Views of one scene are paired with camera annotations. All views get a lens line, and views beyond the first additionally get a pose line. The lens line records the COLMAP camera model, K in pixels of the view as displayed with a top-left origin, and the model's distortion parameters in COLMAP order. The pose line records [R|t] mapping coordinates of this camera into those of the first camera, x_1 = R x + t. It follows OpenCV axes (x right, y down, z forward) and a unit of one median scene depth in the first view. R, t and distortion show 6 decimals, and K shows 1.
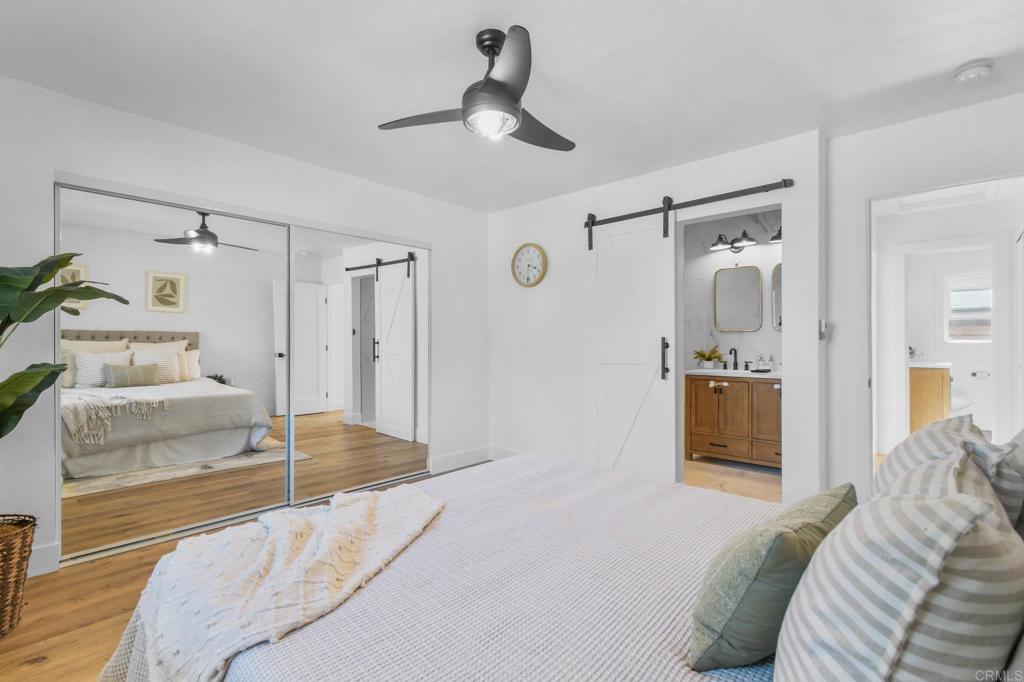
lens RADIAL K [[475.0, 0, 512.0], [0, 475.0, 341.0], [0, 0, 1]] dist [0.002809, 0.000420]
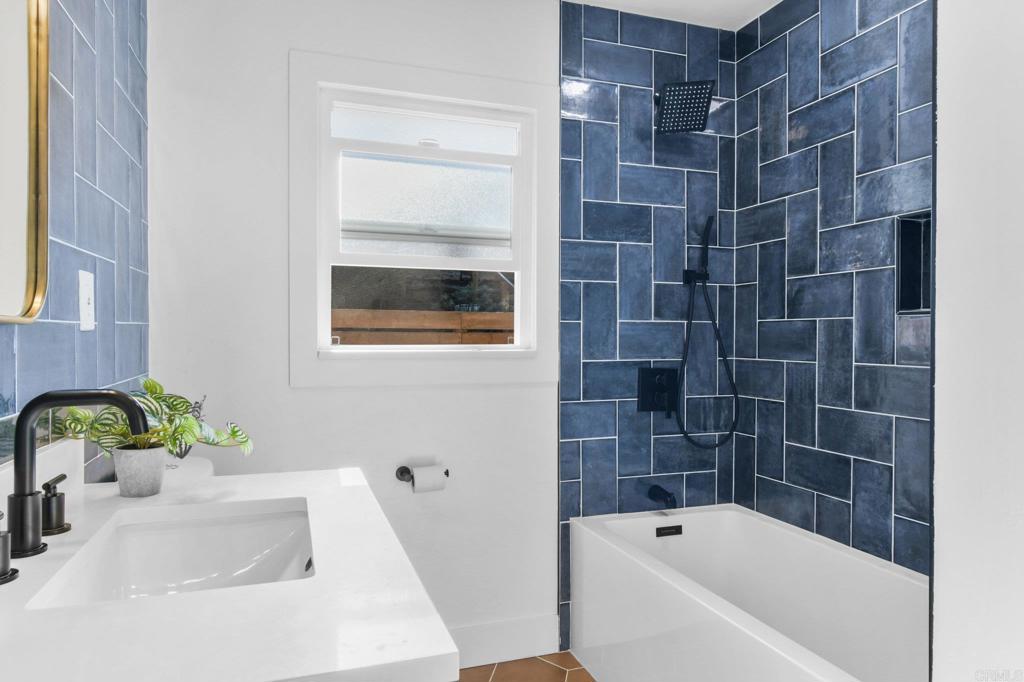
lens RADIAL K [[611.8, 0, 512.0], [0, 611.8, 341.0], [0, 0, 1]] dist [-0.000810, -0.000295]
pose [[0.462572, -0.002269, 0.886579, 0.691713], [-0.004102, 0.999981, 0.004700, -0.005968], [-0.886572, -0.005811, 0.462554, 0.786370]]
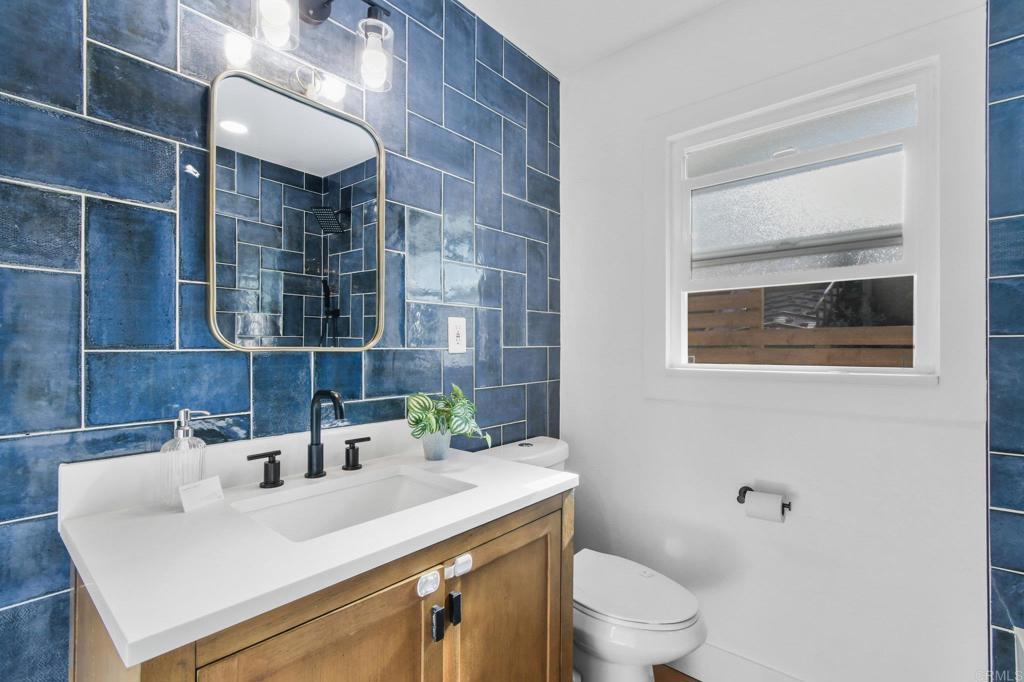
lens RADIAL K [[475.0, 0, 512.0], [0, 475.0, 341.0], [0, 0, 1]] dist [0.002809, 0.000420]
pose [[0.999443, 0.000625, 0.033373, 0.827377], [-0.000026, 0.999839, -0.017956, -0.010604], [-0.033379, 0.017945, 0.999282, 0.736068]]
